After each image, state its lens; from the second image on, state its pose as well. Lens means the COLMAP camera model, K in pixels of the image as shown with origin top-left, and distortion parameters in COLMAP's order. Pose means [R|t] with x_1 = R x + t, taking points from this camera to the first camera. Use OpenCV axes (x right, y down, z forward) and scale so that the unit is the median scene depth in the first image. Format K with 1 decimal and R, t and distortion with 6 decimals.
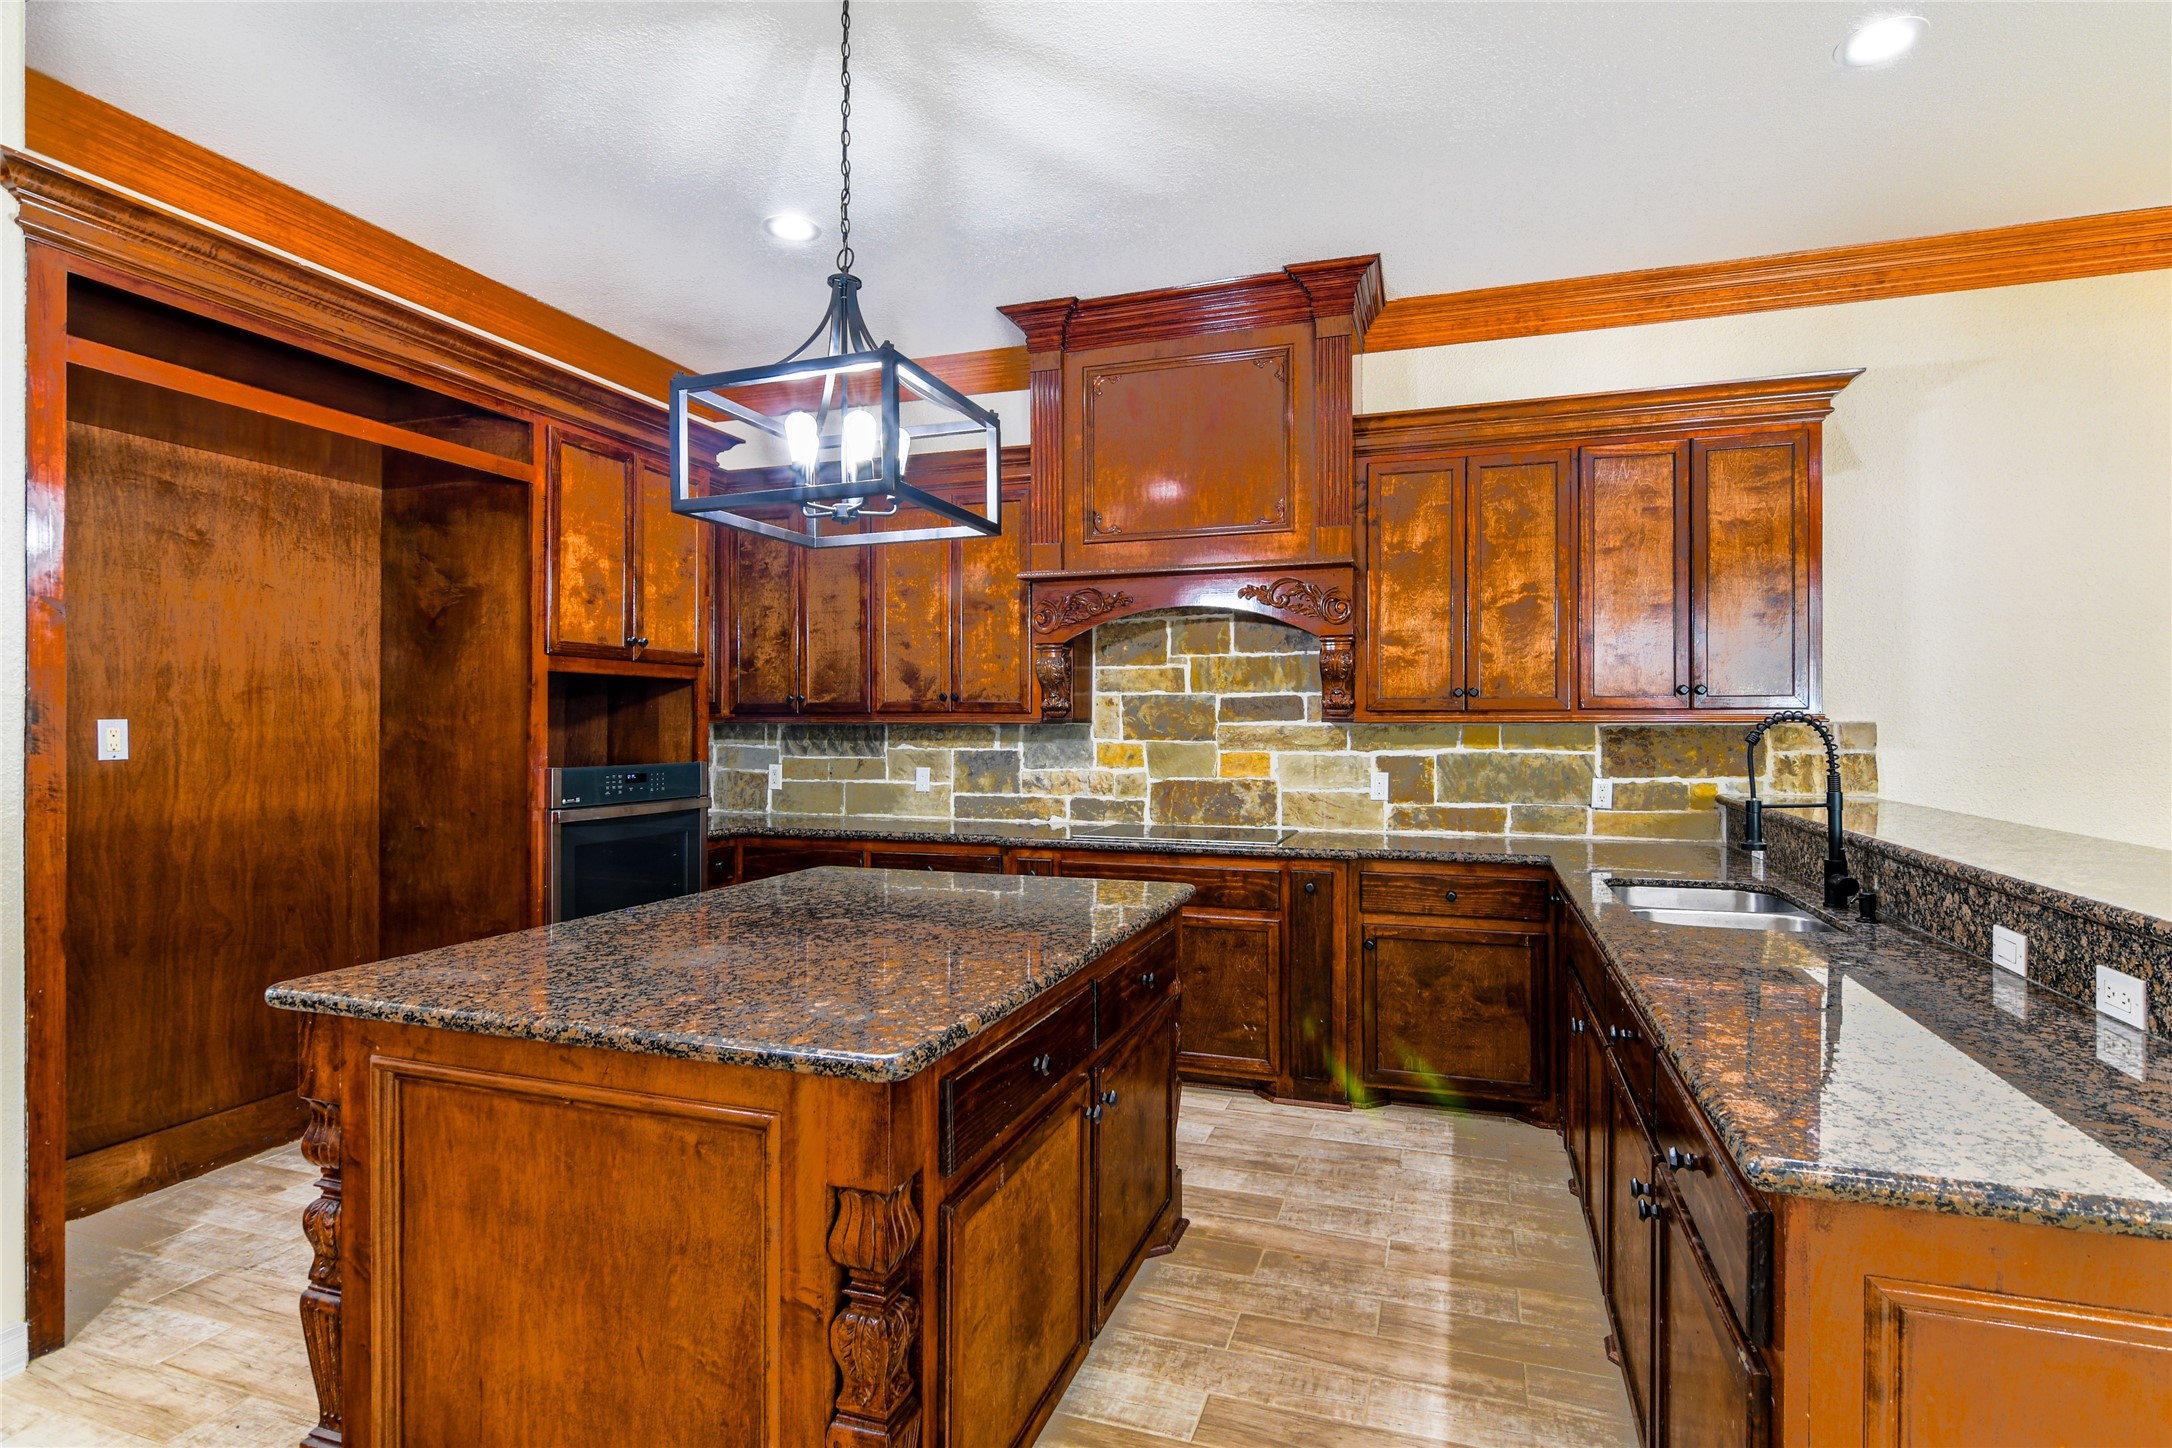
lens RADIAL K [[1087.9, 0, 1068.0], [0, 1087.9, 722.3], [0, 0, 1]] dist [-0.001924, 0.002062]
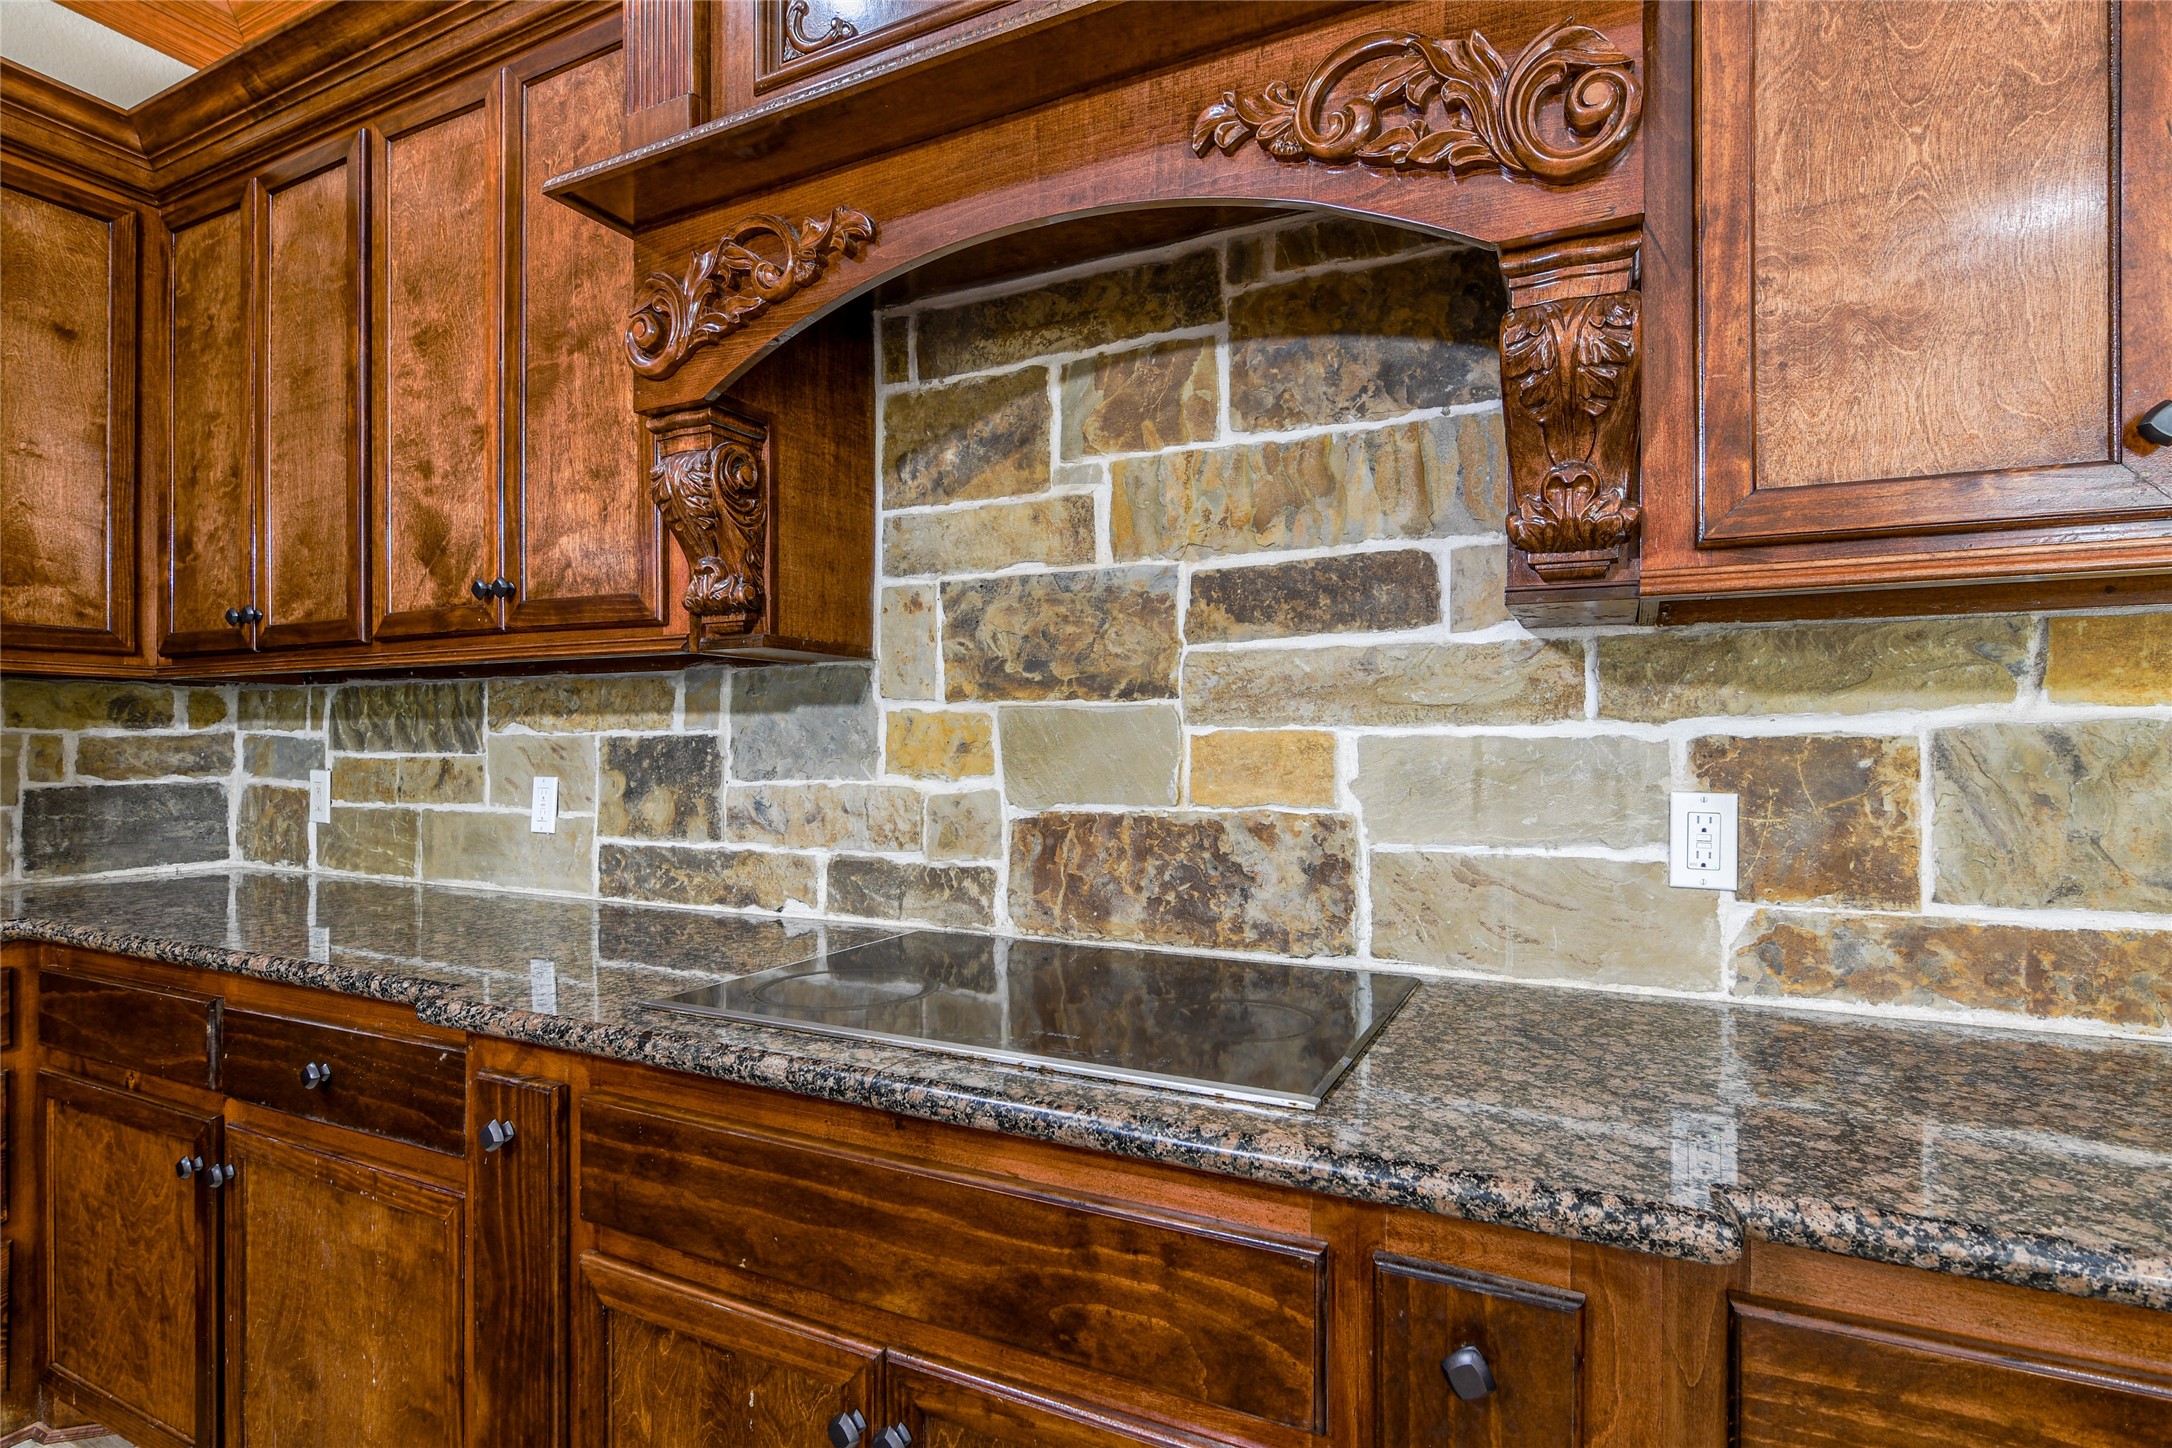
lens RADIAL K [[1087.9, 0, 1109.4], [0, 1087.9, 738.4], [0, 0, 1]] dist [-0.001924, 0.002062]
pose [[0.995827, 0.000937, -0.091253, 0.142261], [-0.001355, 0.999989, -0.004526, 0.030383], [0.091248, 0.004631, 0.995817, 0.642059]]
